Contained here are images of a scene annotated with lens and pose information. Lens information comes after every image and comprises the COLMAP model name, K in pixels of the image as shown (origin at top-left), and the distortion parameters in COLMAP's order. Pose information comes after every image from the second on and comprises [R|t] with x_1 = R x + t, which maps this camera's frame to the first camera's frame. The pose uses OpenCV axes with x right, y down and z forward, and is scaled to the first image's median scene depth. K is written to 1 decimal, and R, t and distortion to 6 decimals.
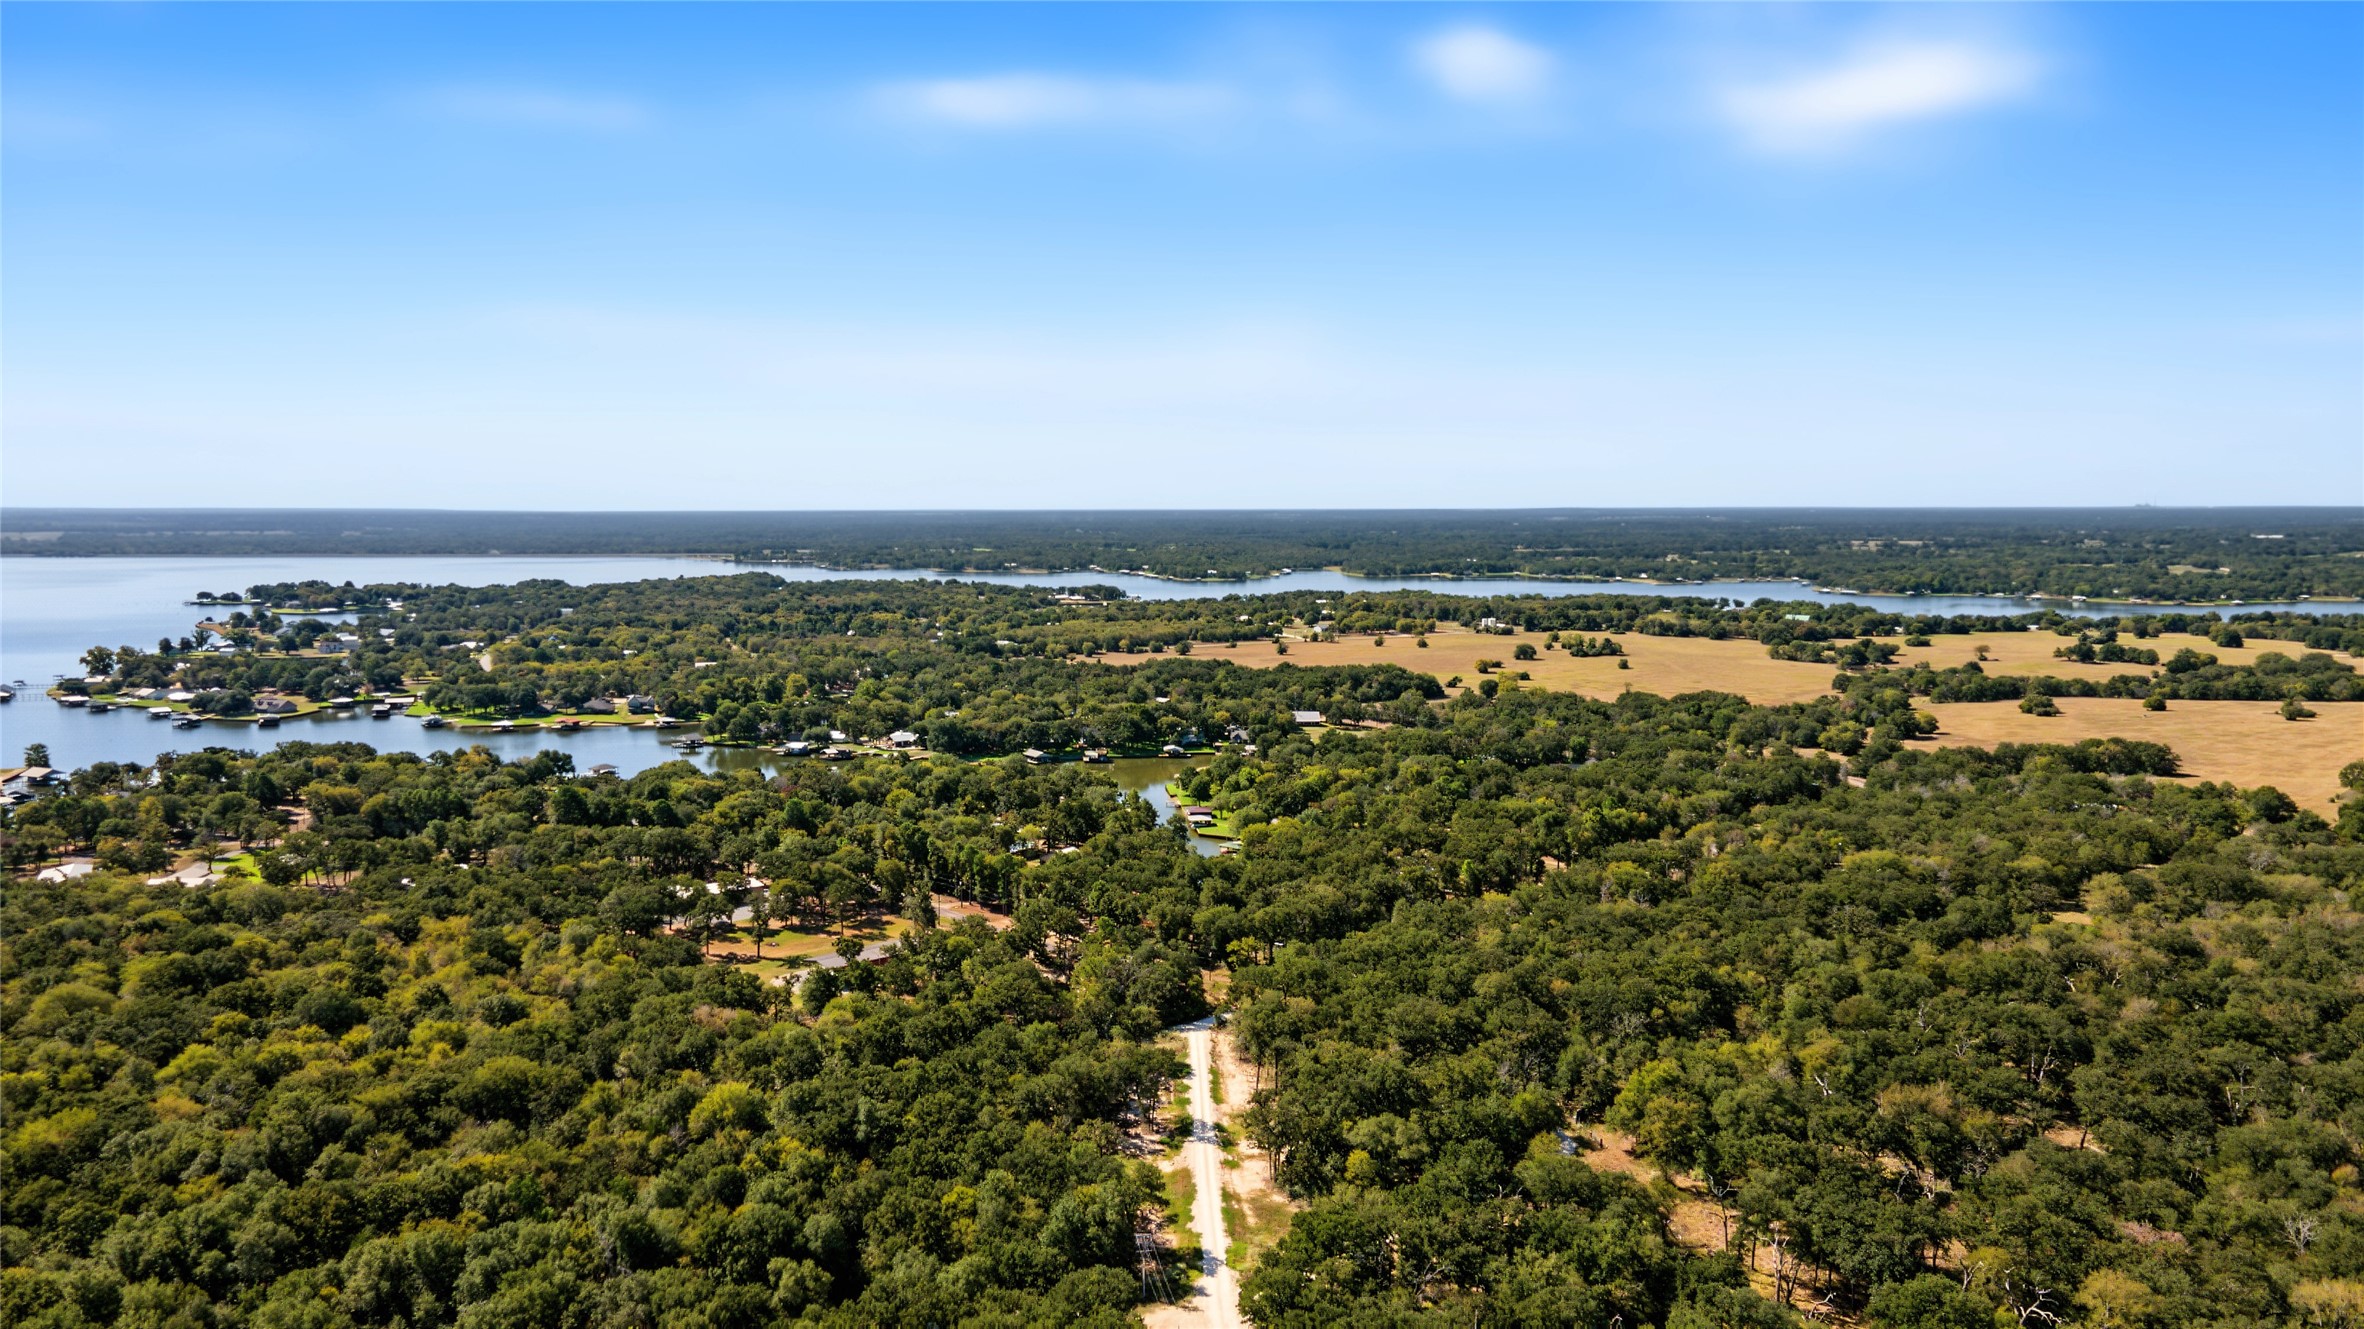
lens RADIAL K [[1729.9, 0, 1191.8], [0, 1729.9, 647.3], [0, 0, 1]] dist [0.030811, 0.034637]
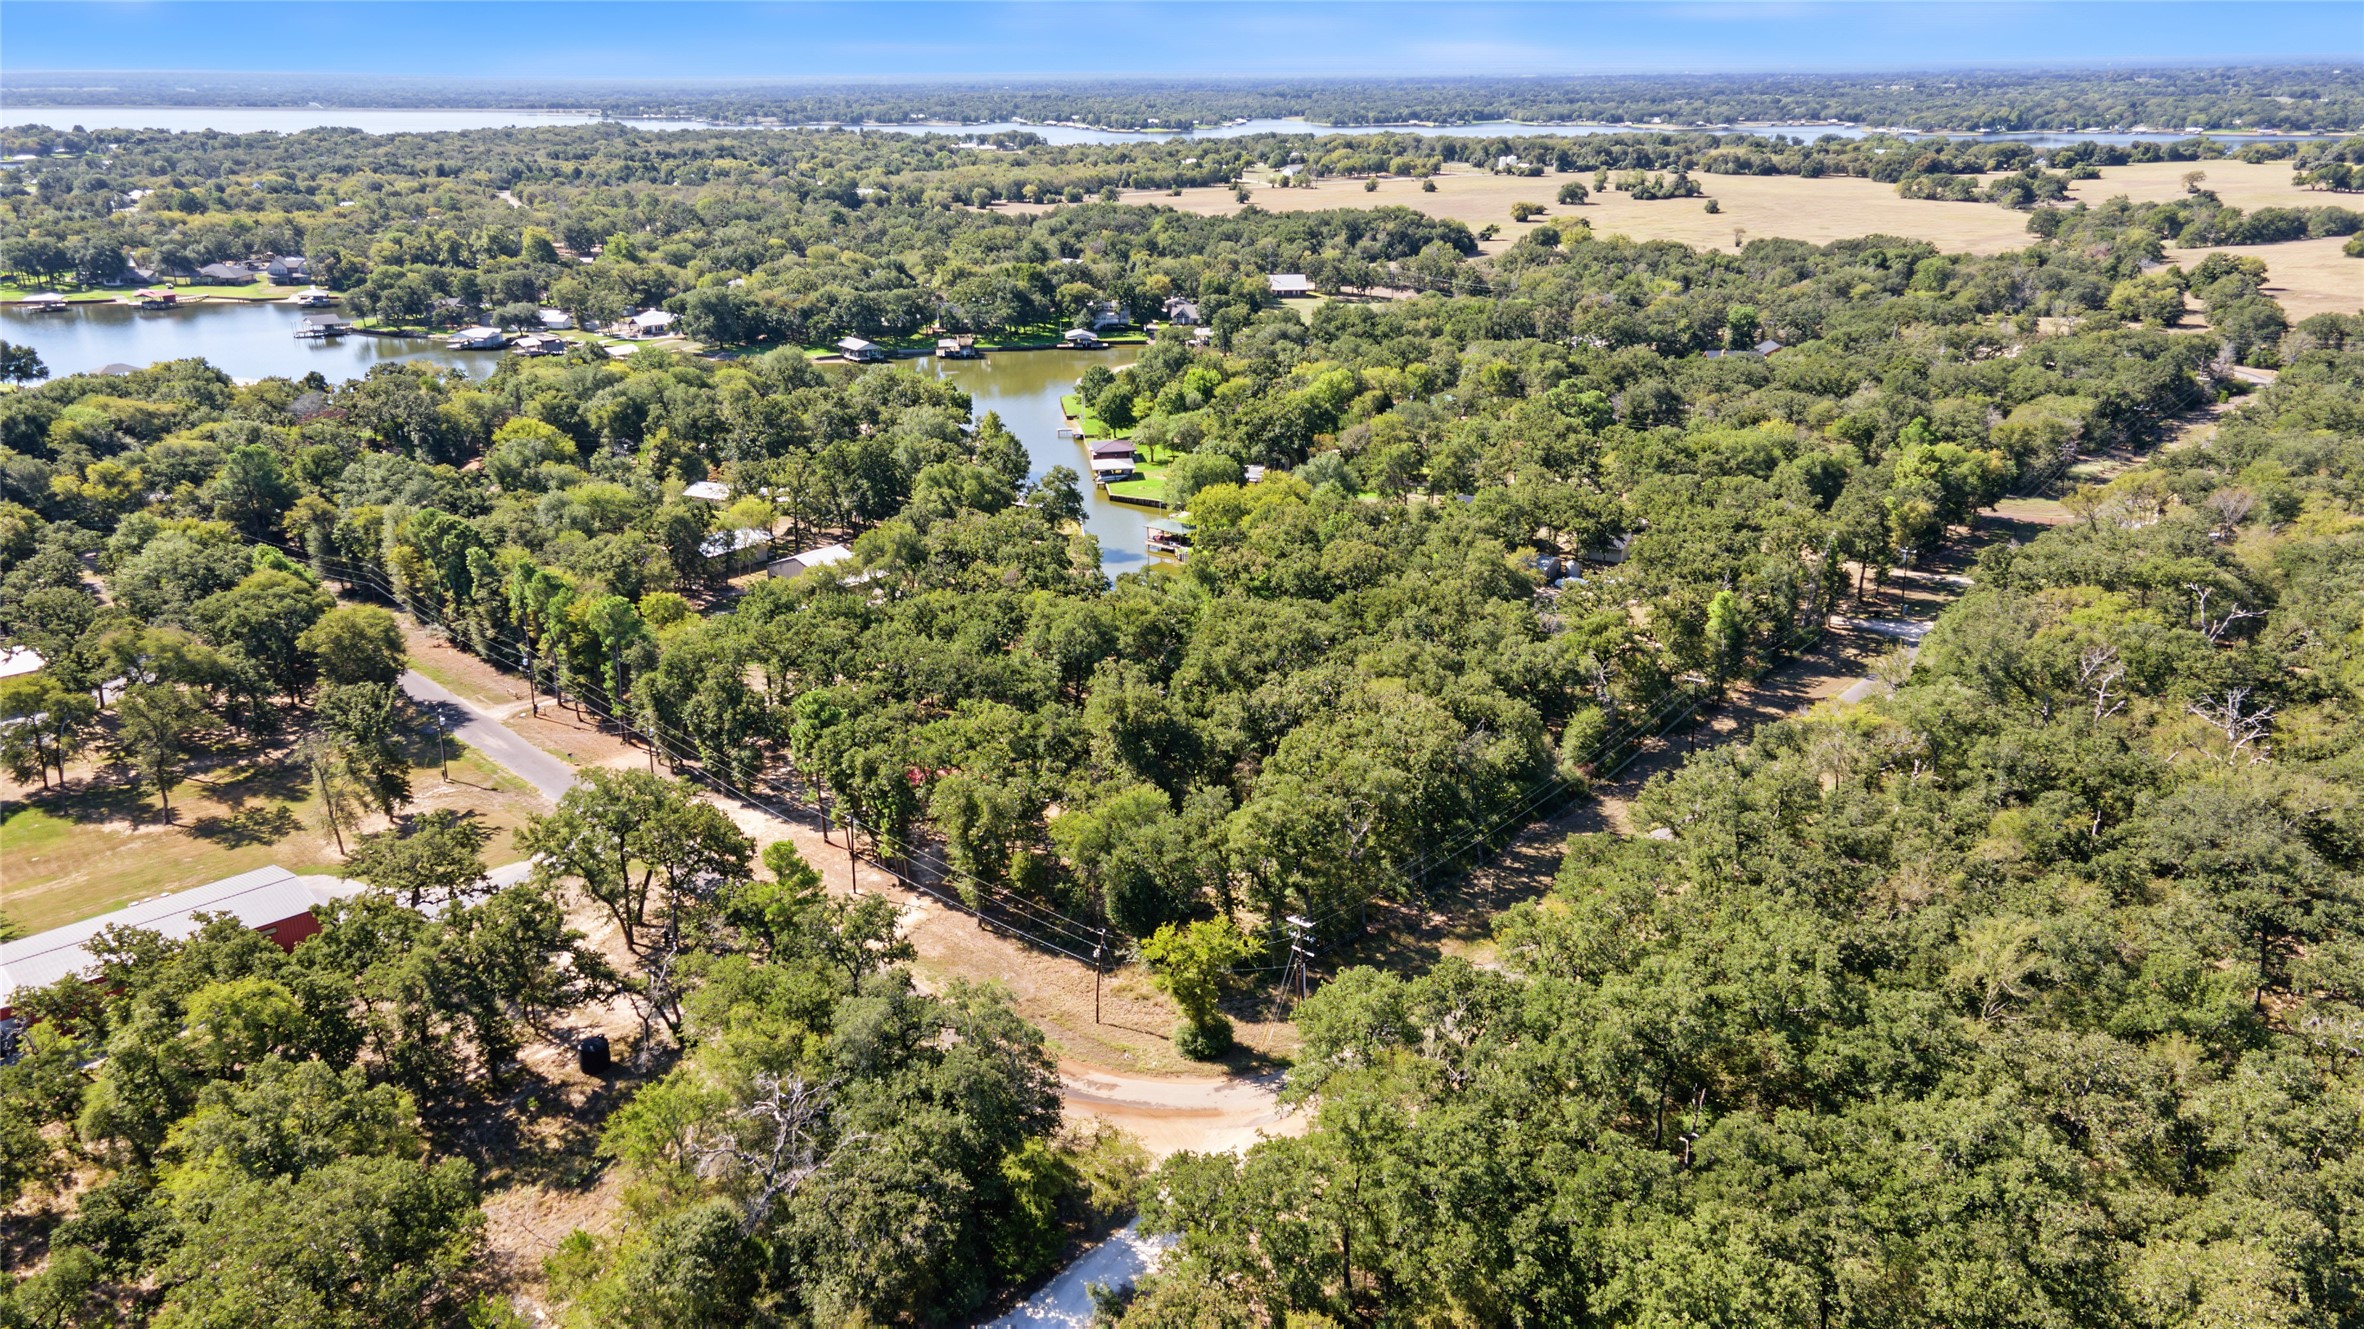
lens RADIAL K [[1729.9, 0, 1180.3], [0, 1729.9, 670.7], [0, 0, 1]] dist [0.030811, 0.034637]
pose [[0.999673, -0.015001, 0.020718, 0.009784], [0.009389, 0.968631, 0.248327, 0.019024], [-0.023793, -0.248051, 0.968455, 0.325656]]
